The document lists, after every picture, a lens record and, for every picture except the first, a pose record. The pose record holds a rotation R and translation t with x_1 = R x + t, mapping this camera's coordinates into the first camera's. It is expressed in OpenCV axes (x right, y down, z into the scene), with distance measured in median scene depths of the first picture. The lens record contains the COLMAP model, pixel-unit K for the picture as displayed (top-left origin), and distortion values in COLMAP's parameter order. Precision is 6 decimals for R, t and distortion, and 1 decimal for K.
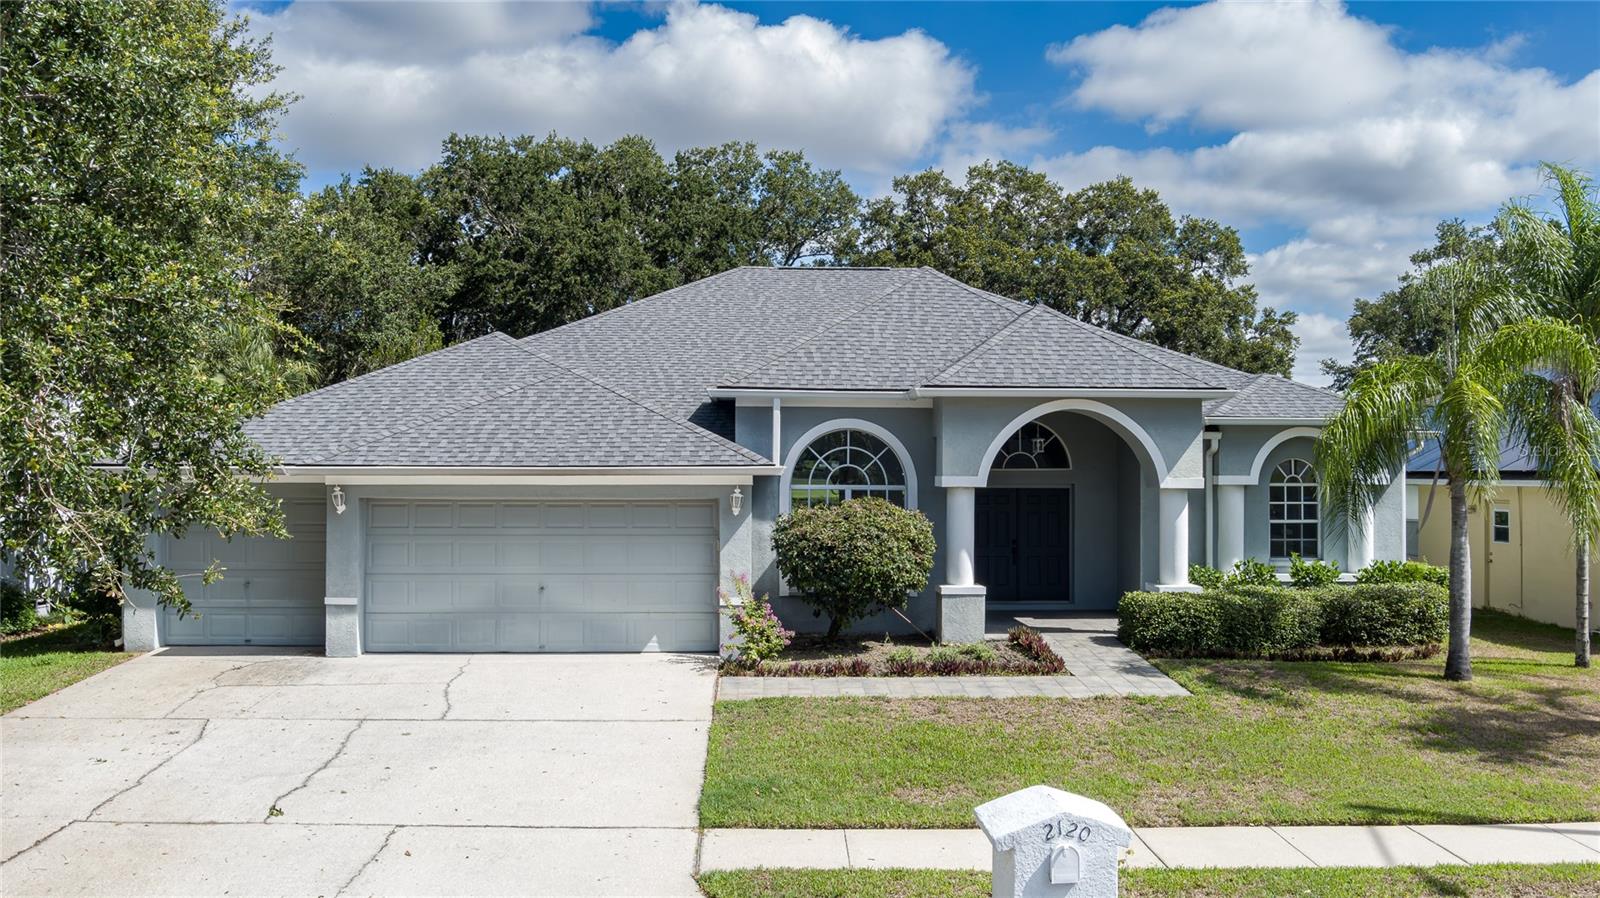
lens RADIAL K [[1281.2, 0, 789.9], [0, 1281.2, 450.1], [0, 0, 1]] dist [-0.040301, 0.000816]
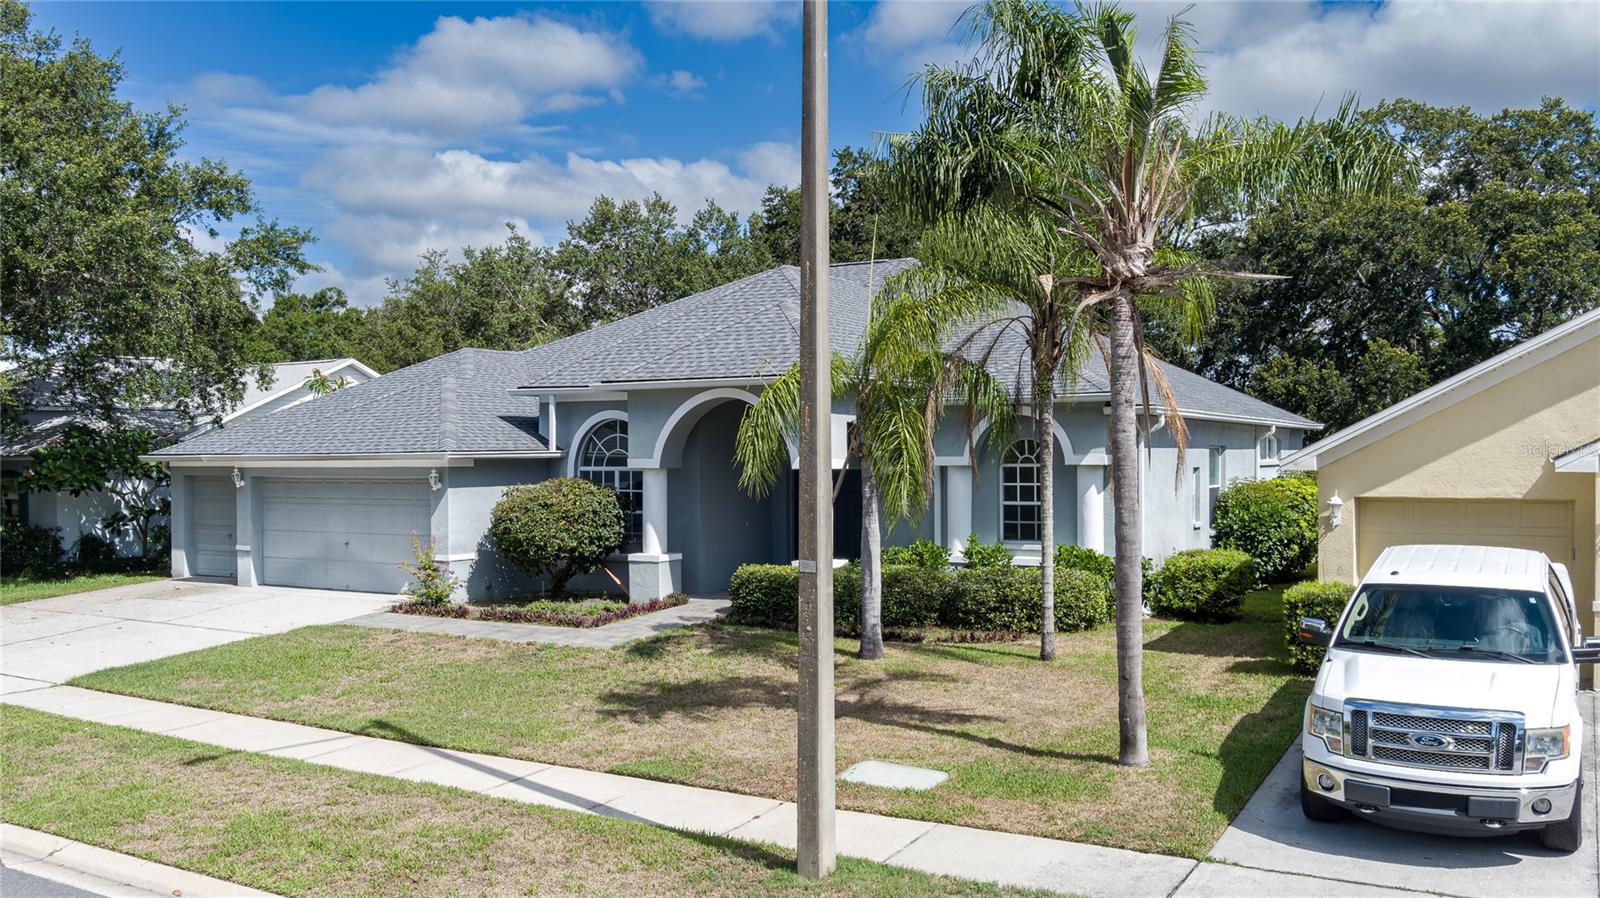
lens RADIAL K [[1281.2, 0, 789.9], [0, 1281.2, 450.1], [0, 0, 1]] dist [-0.040301, 0.000816]
pose [[0.848387, -0.010486, -0.529272, 0.866064], [0.015583, 0.999865, 0.005168, 0.008806], [0.529147, -0.012632, 0.848436, 0.093746]]
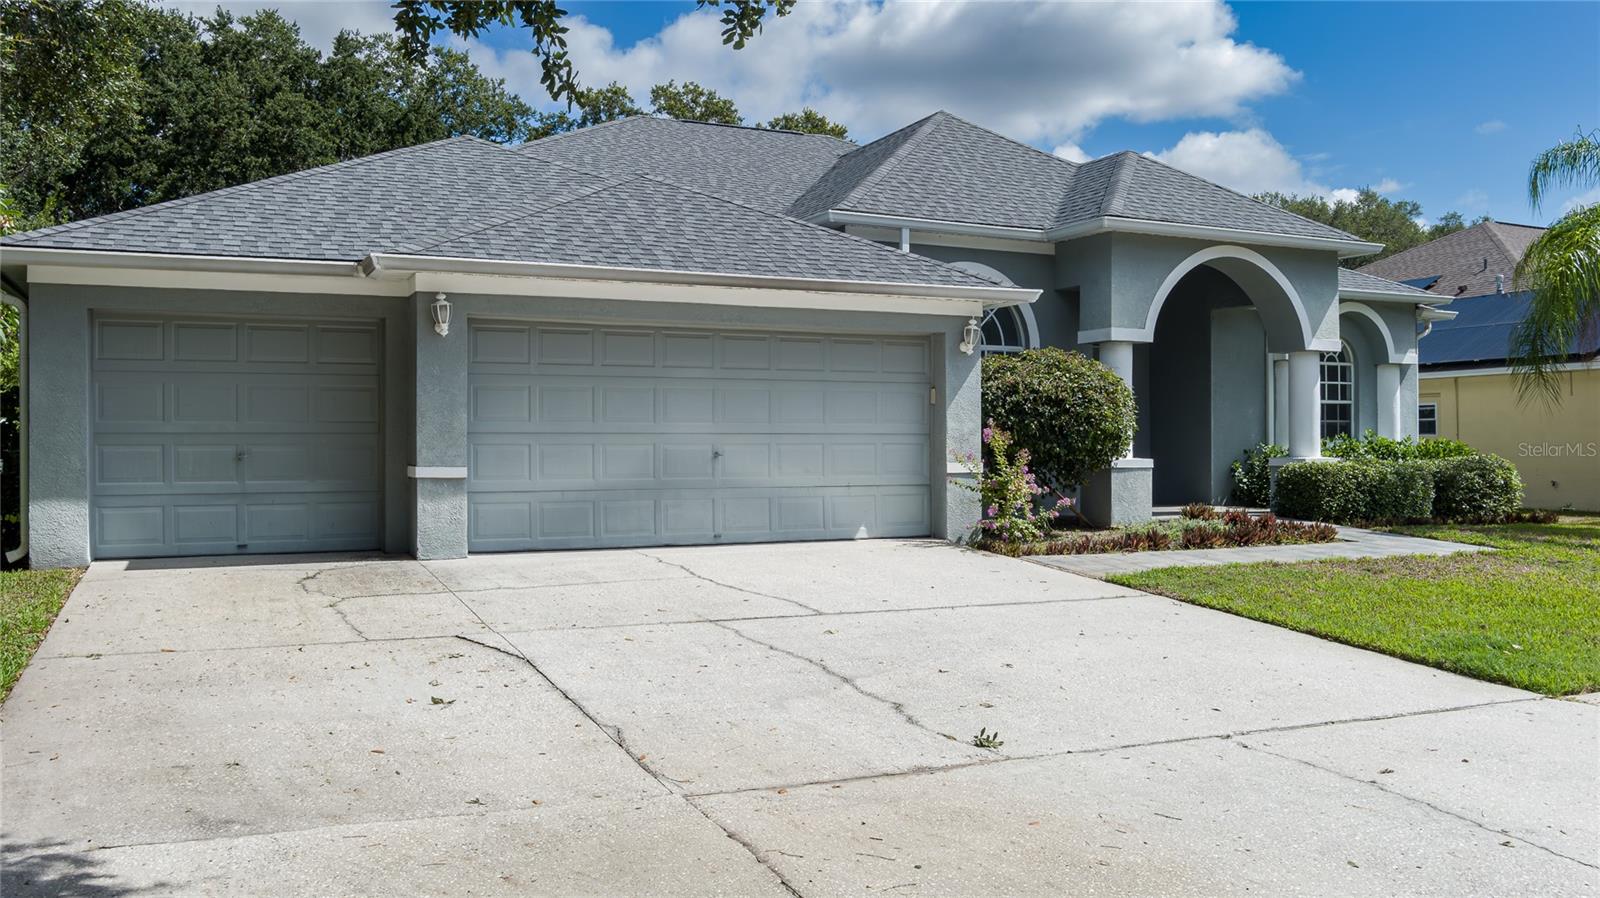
lens RADIAL K [[1281.2, 0, 789.9], [0, 1281.2, 450.1], [0, 0, 1]] dist [-0.040301, 0.000816]
pose [[0.924537, -0.004490, 0.381067, -0.400124], [-0.002027, 0.999859, 0.016698, 0.088097], [-0.381088, -0.016210, 0.924397, 0.306362]]
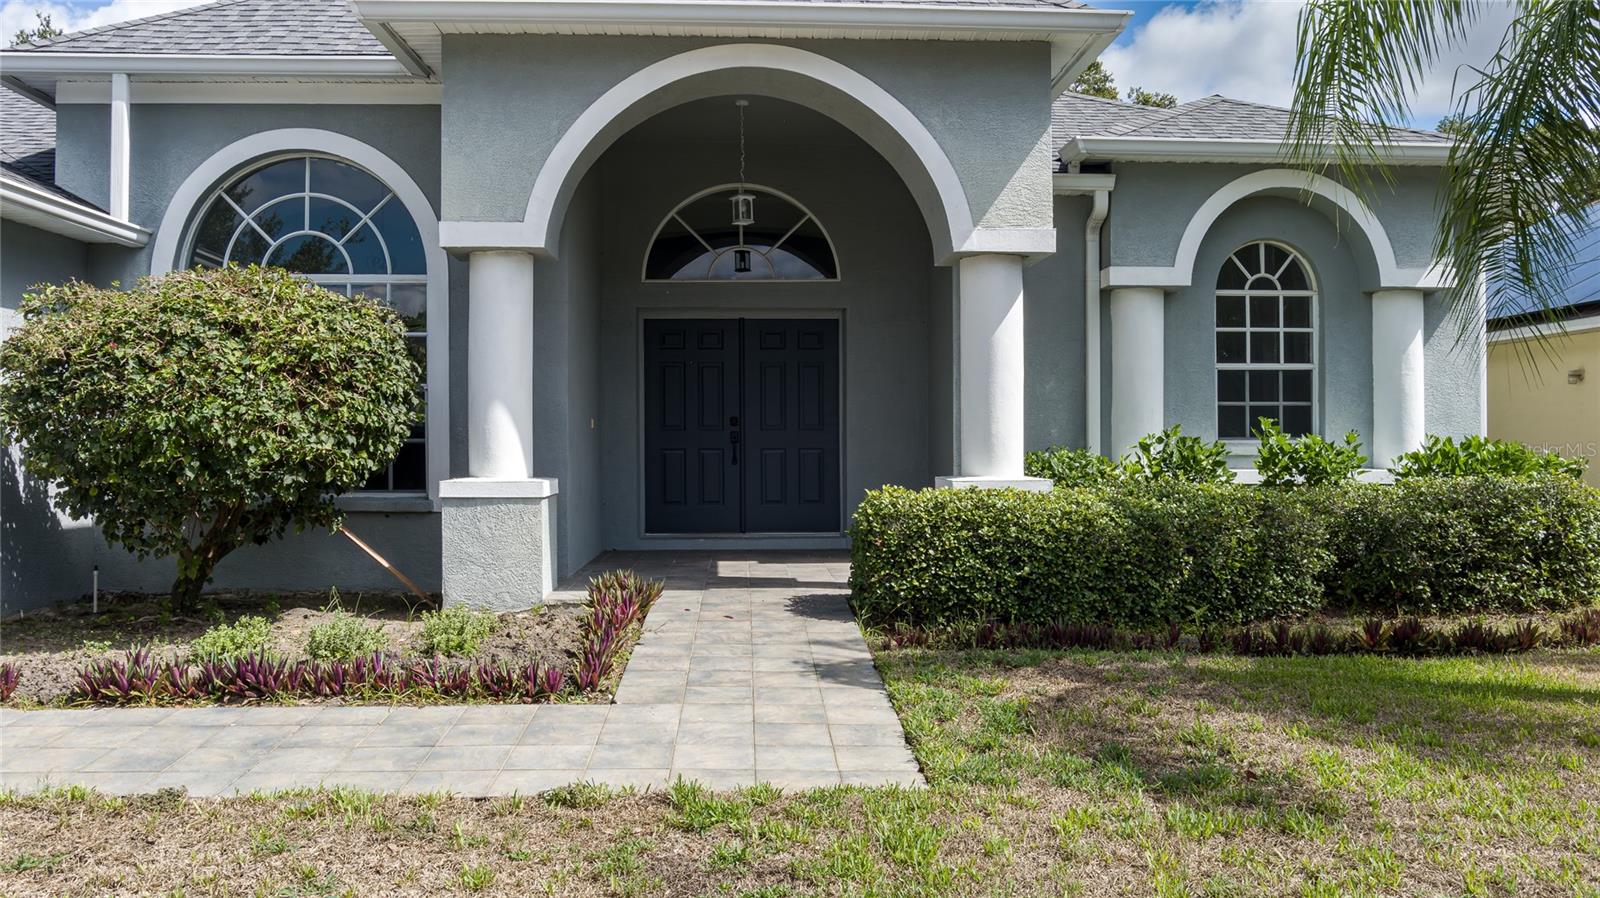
lens RADIAL K [[1281.2, 0, 789.9], [0, 1281.2, 450.1], [0, 0, 1]] dist [-0.040301, 0.000816]
pose [[0.999840, -0.004670, 0.017265, 0.229999], [0.004371, 0.999841, 0.017295, 0.090526], [-0.017343, -0.017217, 0.999701, 0.576295]]
